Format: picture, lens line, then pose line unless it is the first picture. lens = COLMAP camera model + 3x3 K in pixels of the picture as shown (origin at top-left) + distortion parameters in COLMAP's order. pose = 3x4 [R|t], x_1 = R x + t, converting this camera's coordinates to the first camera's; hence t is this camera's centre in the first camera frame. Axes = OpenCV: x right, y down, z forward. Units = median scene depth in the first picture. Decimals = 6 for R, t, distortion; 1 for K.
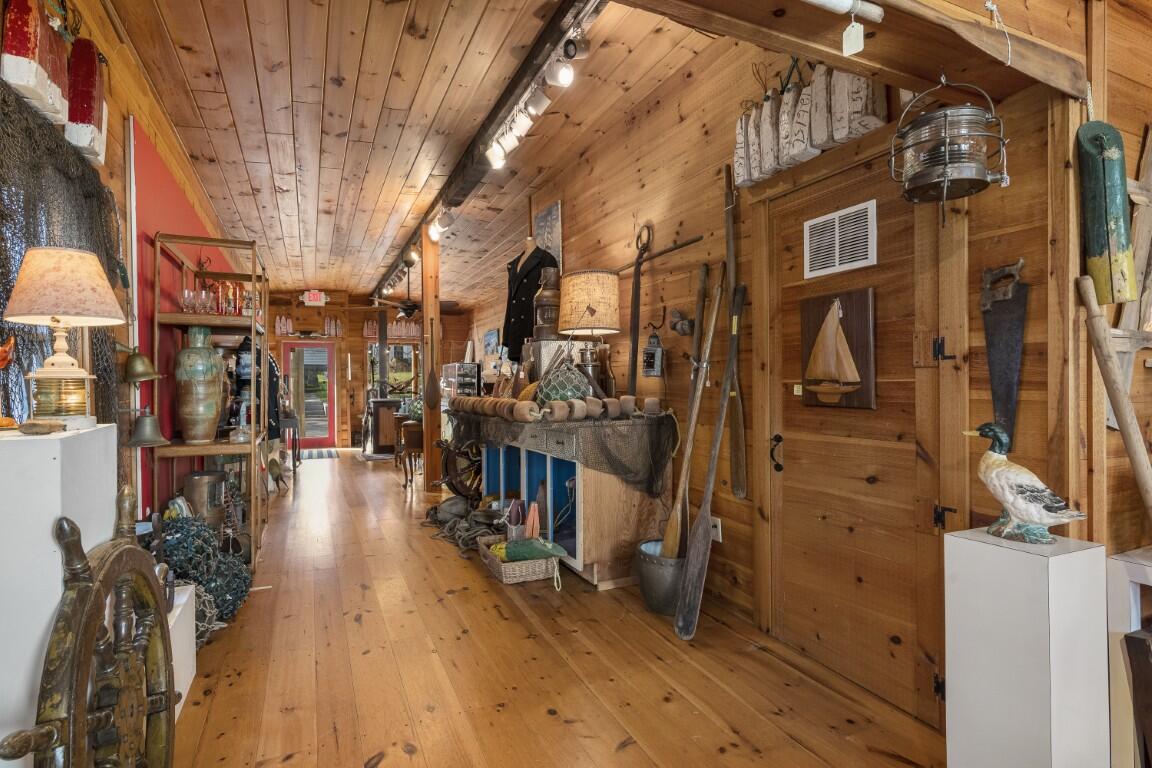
lens RADIAL K [[576.8, 0, 572.6], [0, 576.8, 379.6], [0, 0, 1]] dist [-0.003401, 0.000430]
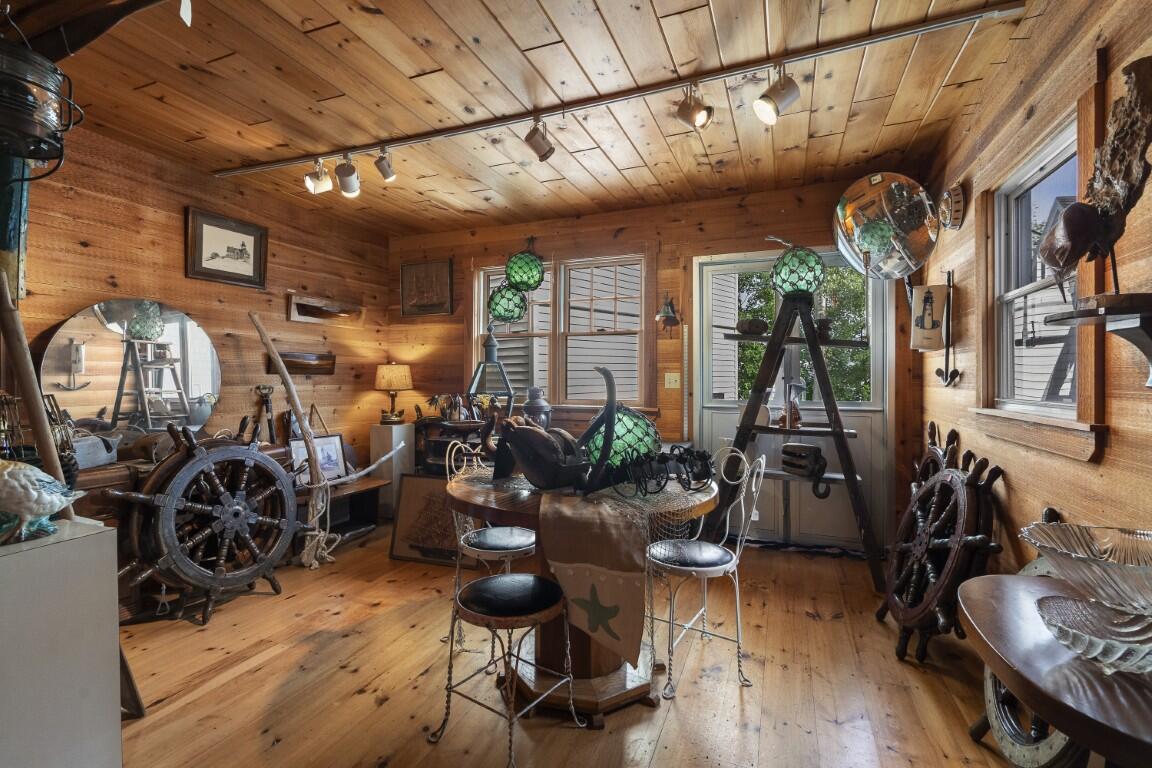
lens RADIAL K [[532.4, 0, 572.0], [0, 532.4, 376.0], [0, 0, 1]] dist [-0.004003, 0.000561]
pose [[-0.691768, 0.004317, 0.722107, -0.195571], [0.000297, 0.999984, -0.005693, 0.006016], [-0.722120, -0.003724, -0.691758, 0.389794]]
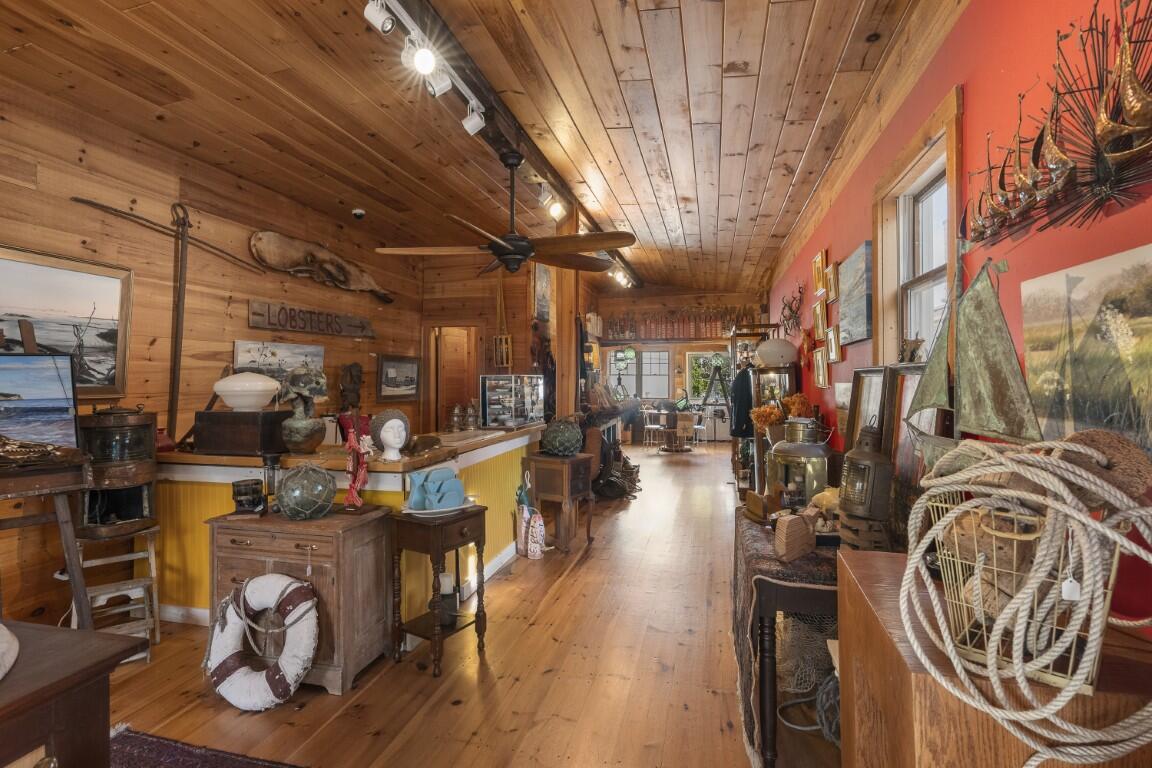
lens RADIAL K [[583.4, 0, 572.0], [0, 583.4, 365.8], [0, 0, 1]] dist [-0.001643, 0.000141]
pose [[-0.787278, 0.023441, 0.616152, -1.252461], [0.002992, 0.999411, -0.034199, -0.023702], [-0.616591, -0.025081, -0.786884, 2.722372]]
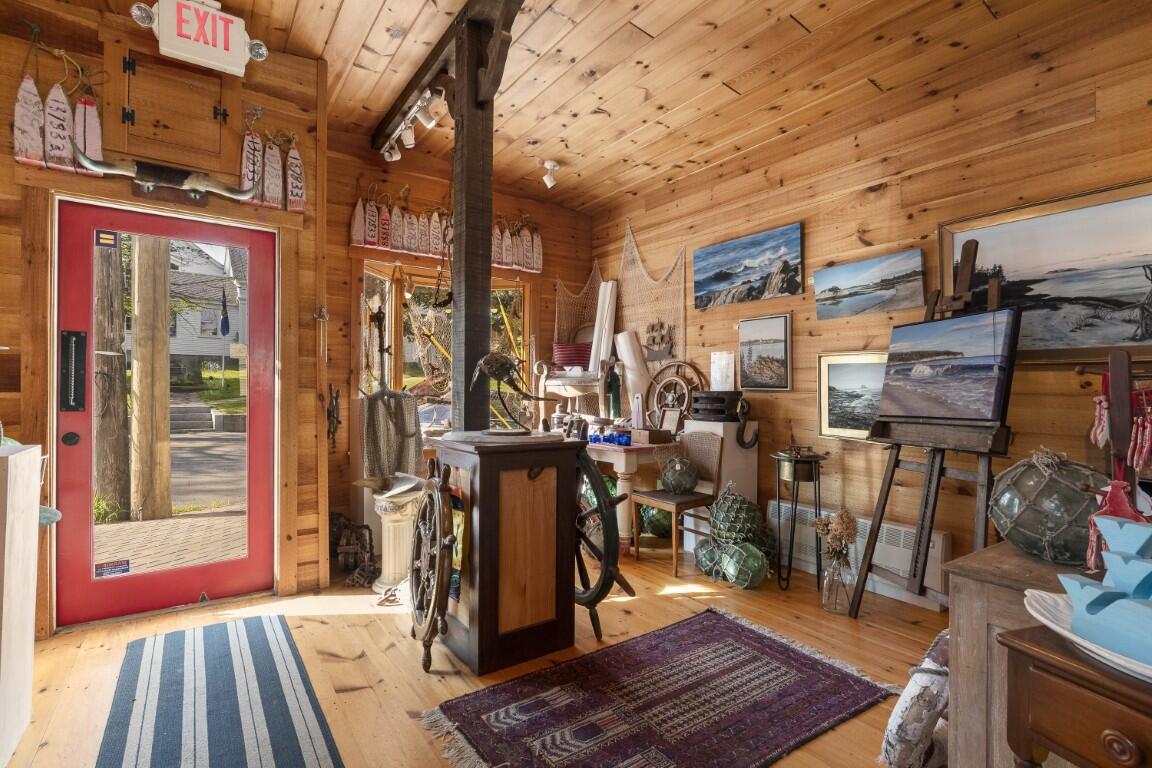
lens RADIAL K [[542.2, 0, 576.6], [0, 542.2, 387.3], [0, 0, 1]] dist [-0.004619, 0.001506]
pose [[0.981391, 0.017361, 0.191232, -0.922058], [-0.018734, 0.999810, 0.005373, 0.029788], [-0.191103, -0.008856, 0.981530, 2.055292]]
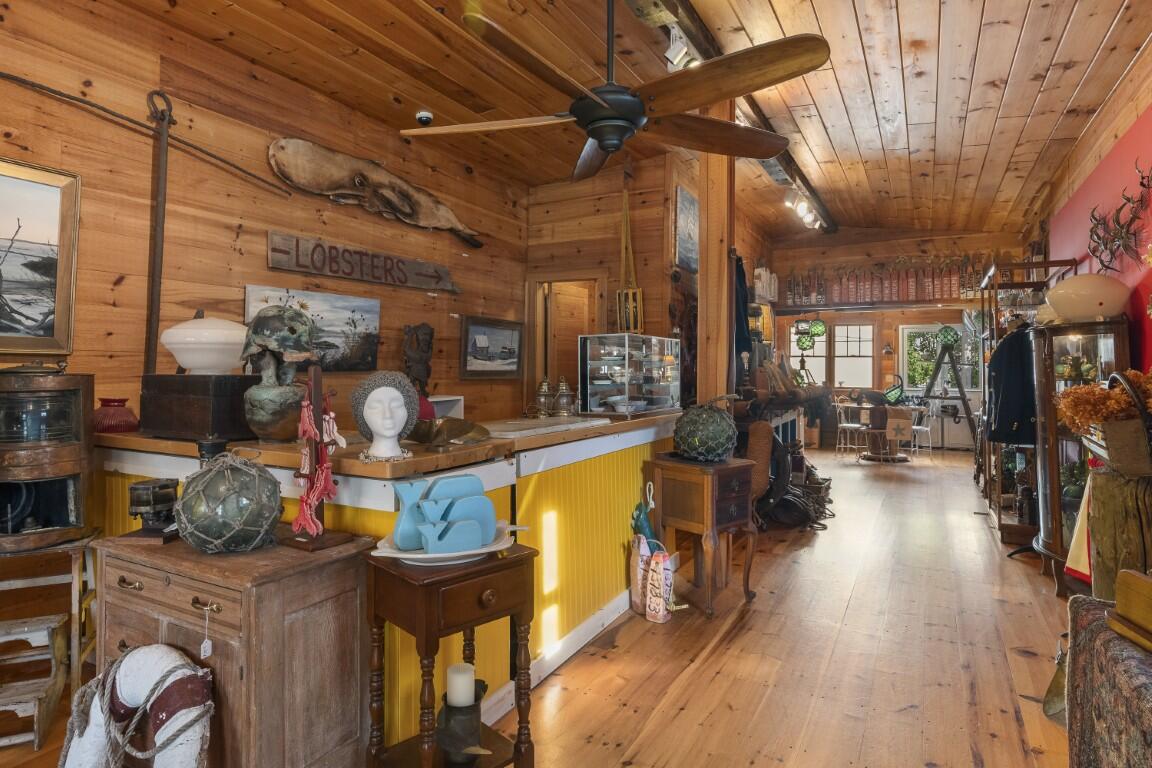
lens RADIAL K [[665.6, 0, 571.5], [0, 665.6, 357.2], [0, 0, 1]] dist [-0.001082, 0.000840]
pose [[-0.606320, 0.017318, 0.795032, -1.079668], [-0.008610, 0.999561, -0.028339, 0.010873], [-0.795174, -0.024028, -0.605905, 2.448849]]
